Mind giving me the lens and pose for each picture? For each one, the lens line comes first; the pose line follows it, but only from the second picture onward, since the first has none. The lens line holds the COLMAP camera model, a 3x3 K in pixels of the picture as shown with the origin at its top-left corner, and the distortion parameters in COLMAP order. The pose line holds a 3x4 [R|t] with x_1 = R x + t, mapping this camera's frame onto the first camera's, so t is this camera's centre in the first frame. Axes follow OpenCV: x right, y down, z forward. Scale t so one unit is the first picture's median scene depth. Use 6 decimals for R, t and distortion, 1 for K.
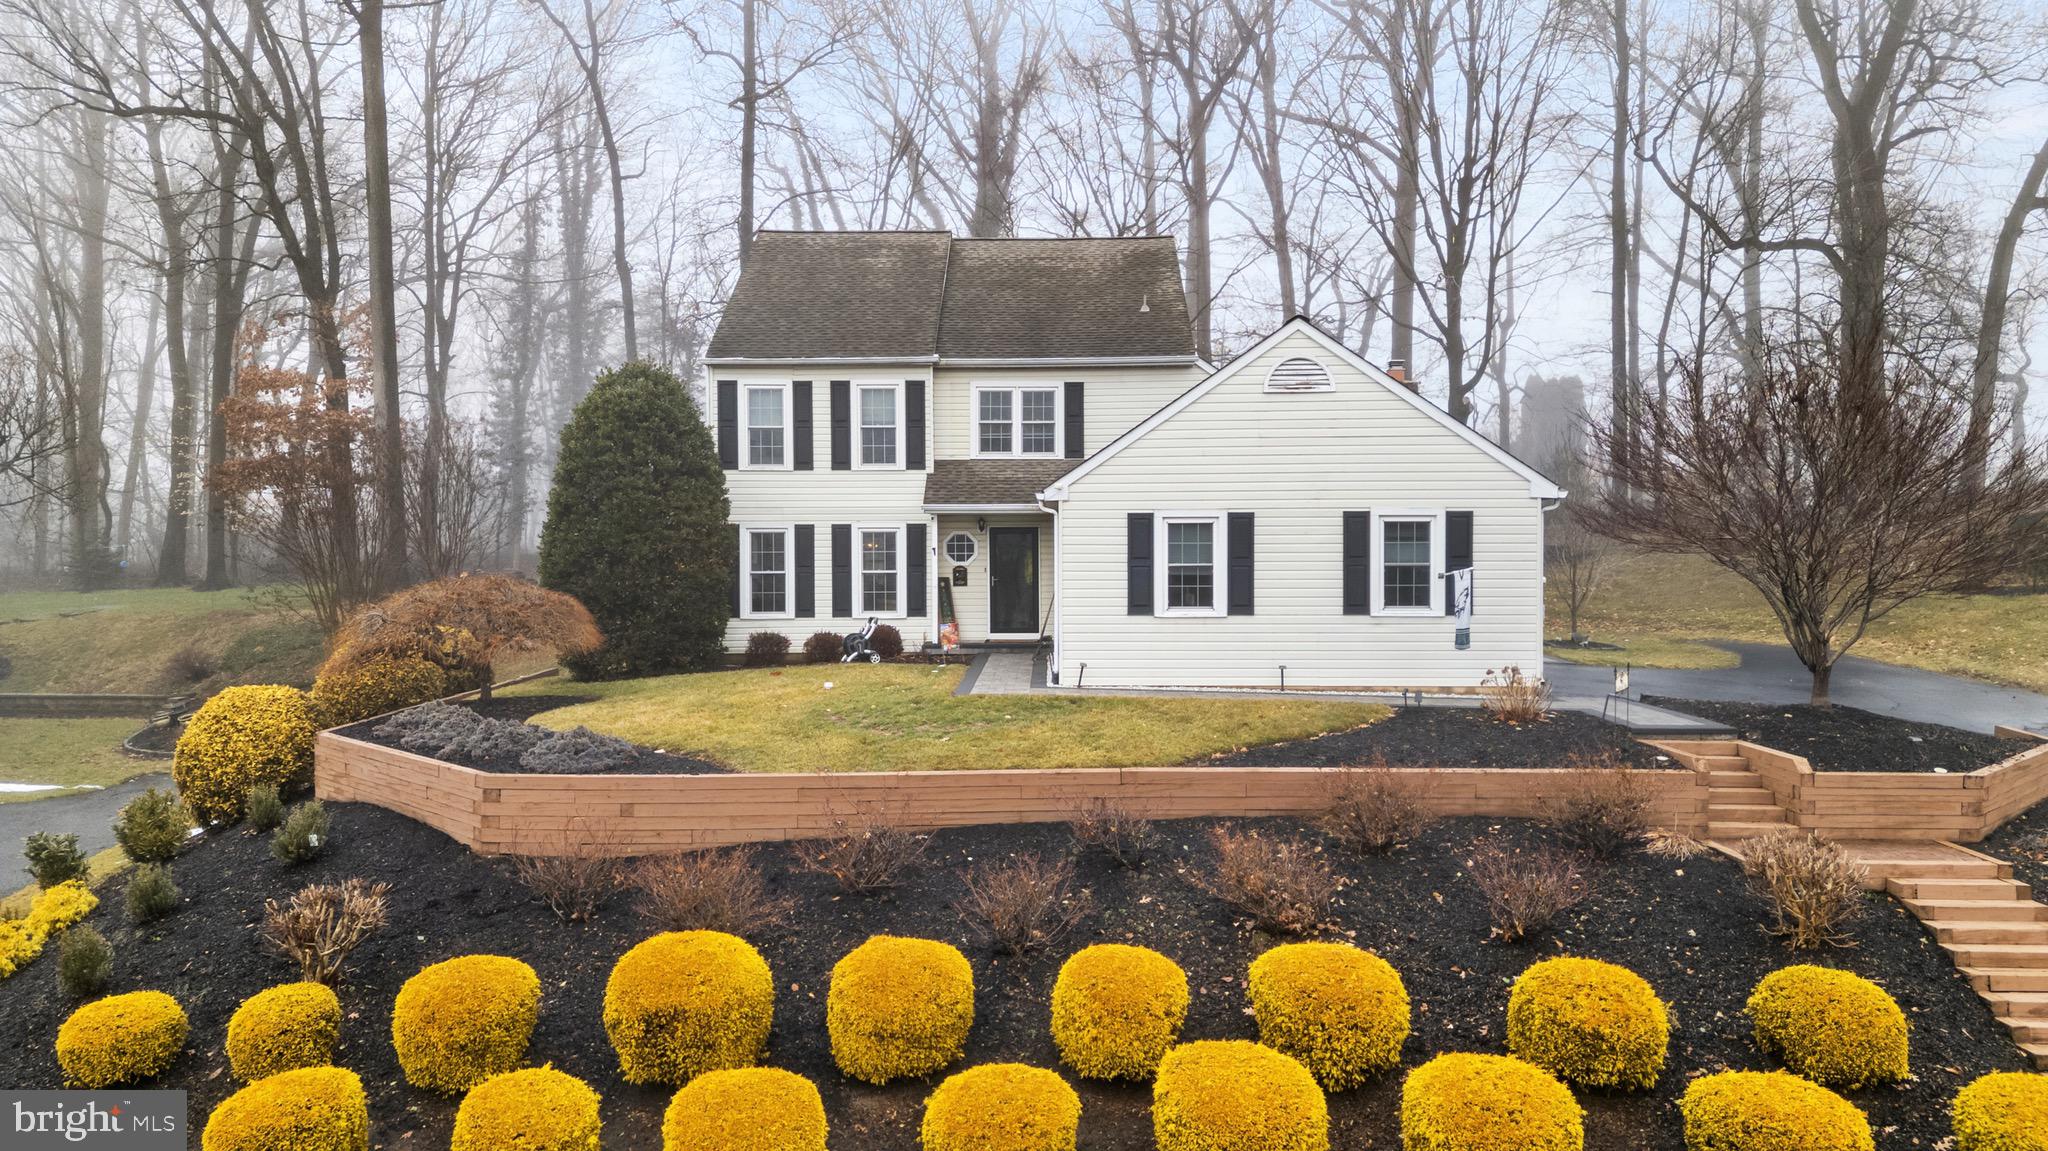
lens RADIAL K [[1446.2, 0, 1024.0], [0, 1446.2, 575.5], [0, 0, 1]] dist [0.078862, -0.103179]
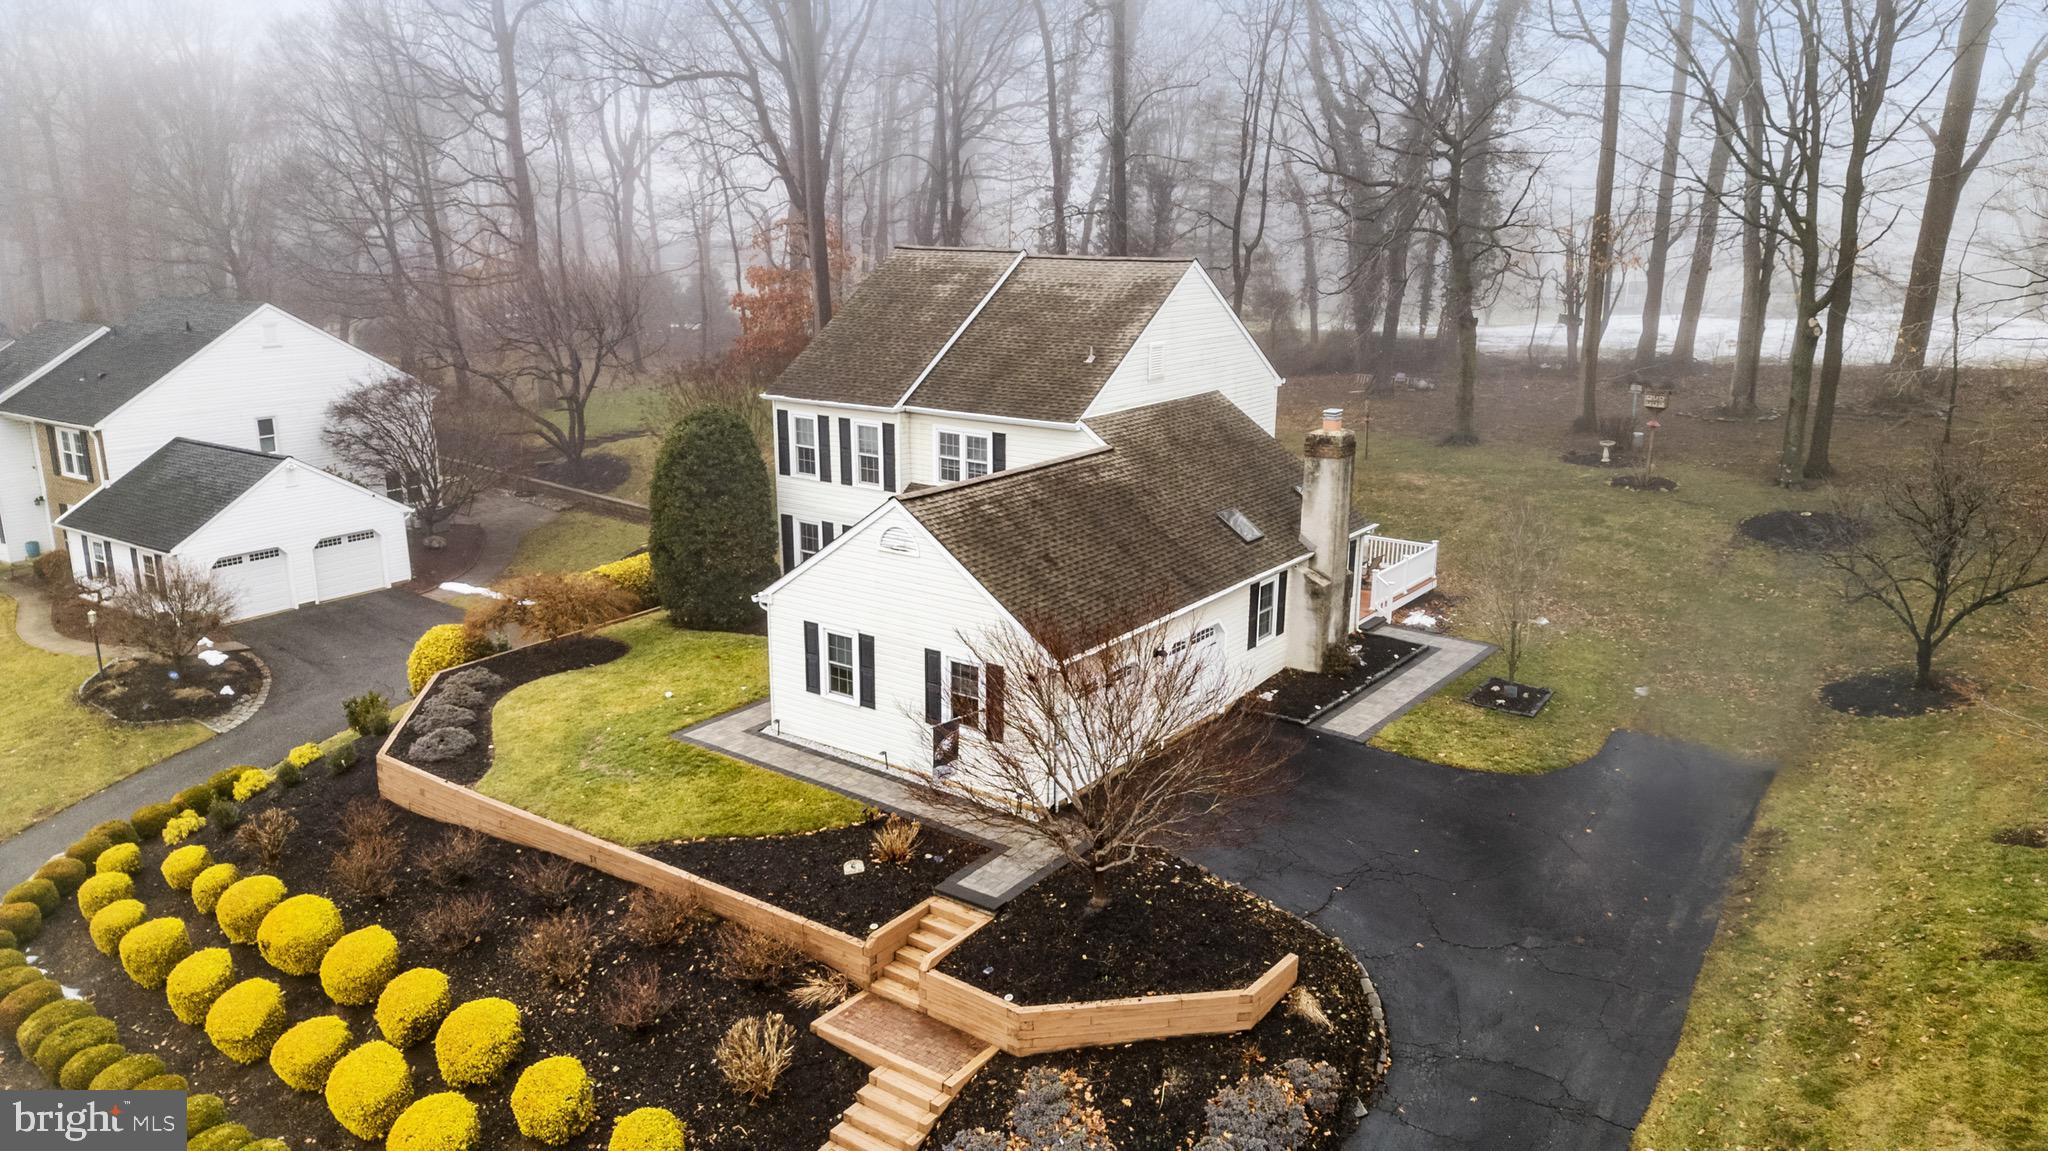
lens RADIAL K [[1446.2, 0, 1024.0], [0, 1446.2, 575.5], [0, 0, 1]] dist [0.078862, -0.103179]
pose [[0.822950, 0.149020, -0.548221, 0.738127], [-0.016845, 0.970961, 0.238646, -0.309587], [0.567864, -0.187159, 0.801562, 0.024335]]
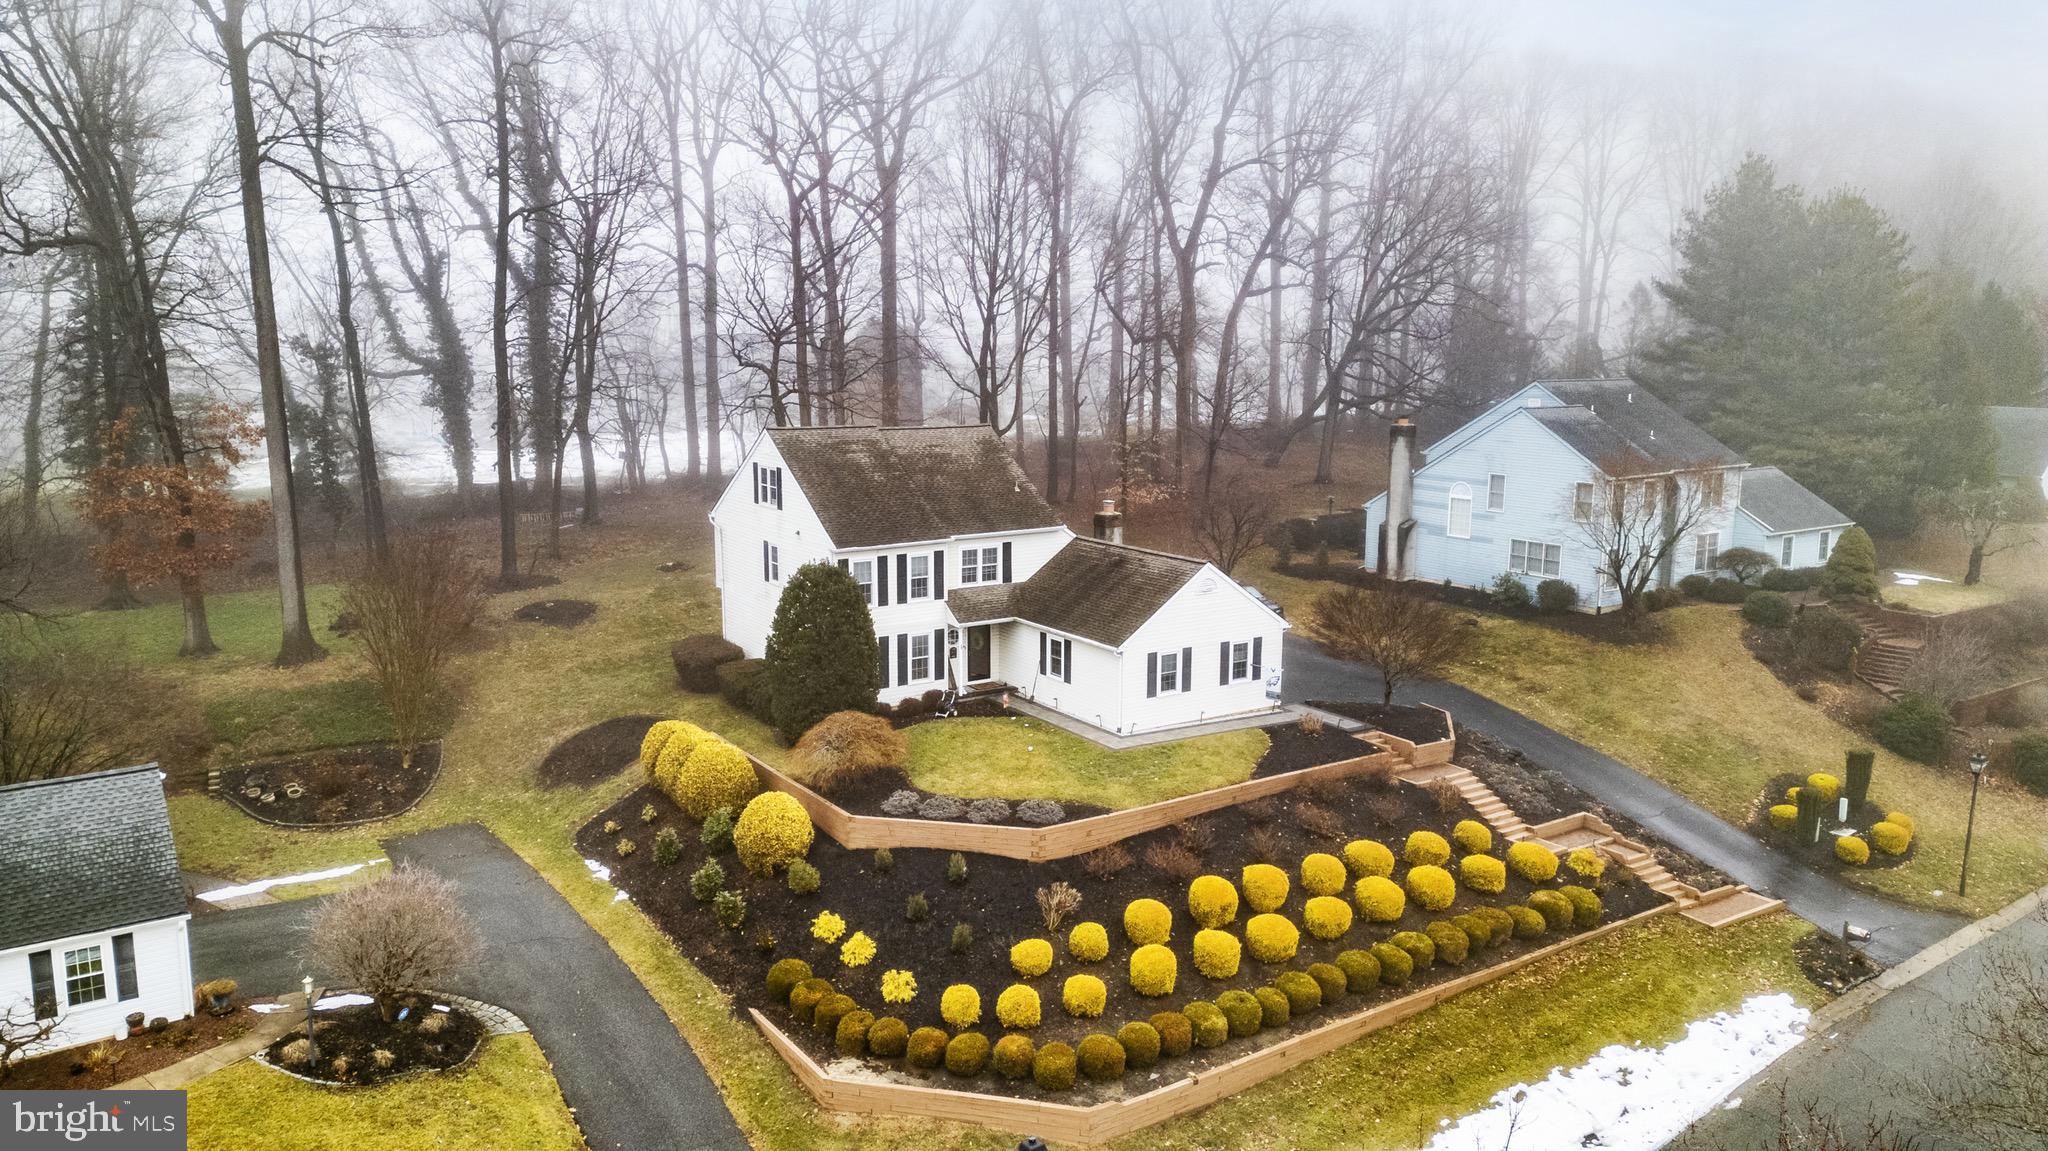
lens RADIAL K [[1446.2, 0, 1024.0], [0, 1446.2, 575.5], [0, 0, 1]] dist [0.078862, -0.103179]
pose [[0.818260, -0.090861, 0.567622, -1.002748], [0.001938, 0.987860, 0.155337, -0.380468], [-0.574845, -0.126006, 0.808502, -0.504905]]
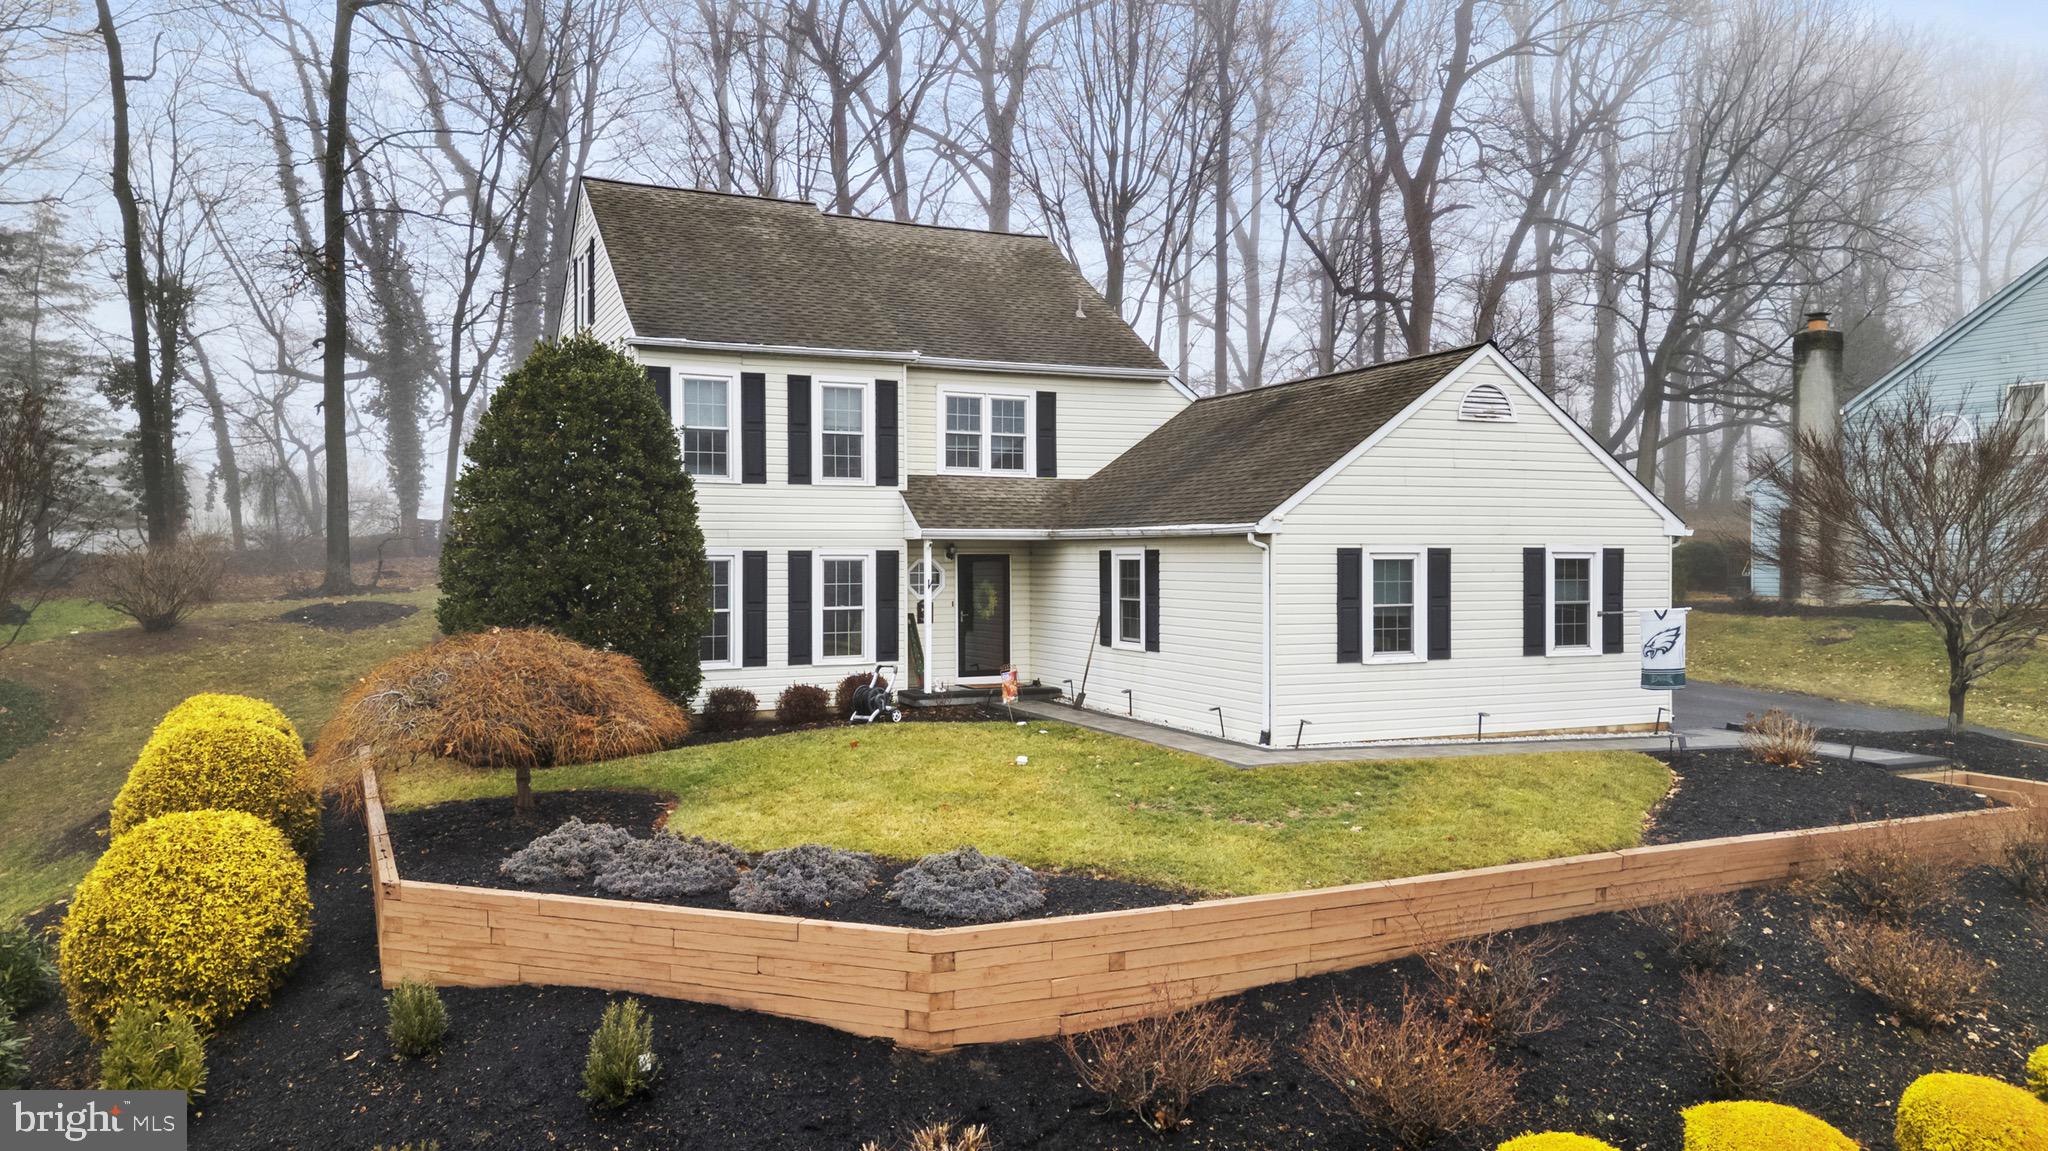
lens RADIAL K [[1446.2, 0, 1024.0], [0, 1446.2, 575.5], [0, 0, 1]] dist [0.078862, -0.103179]
pose [[0.898071, -0.003827, 0.439833, -0.373064], [0.005215, 0.999985, -0.001948, -0.019208], [-0.439819, 0.004043, 0.898077, 0.210815]]
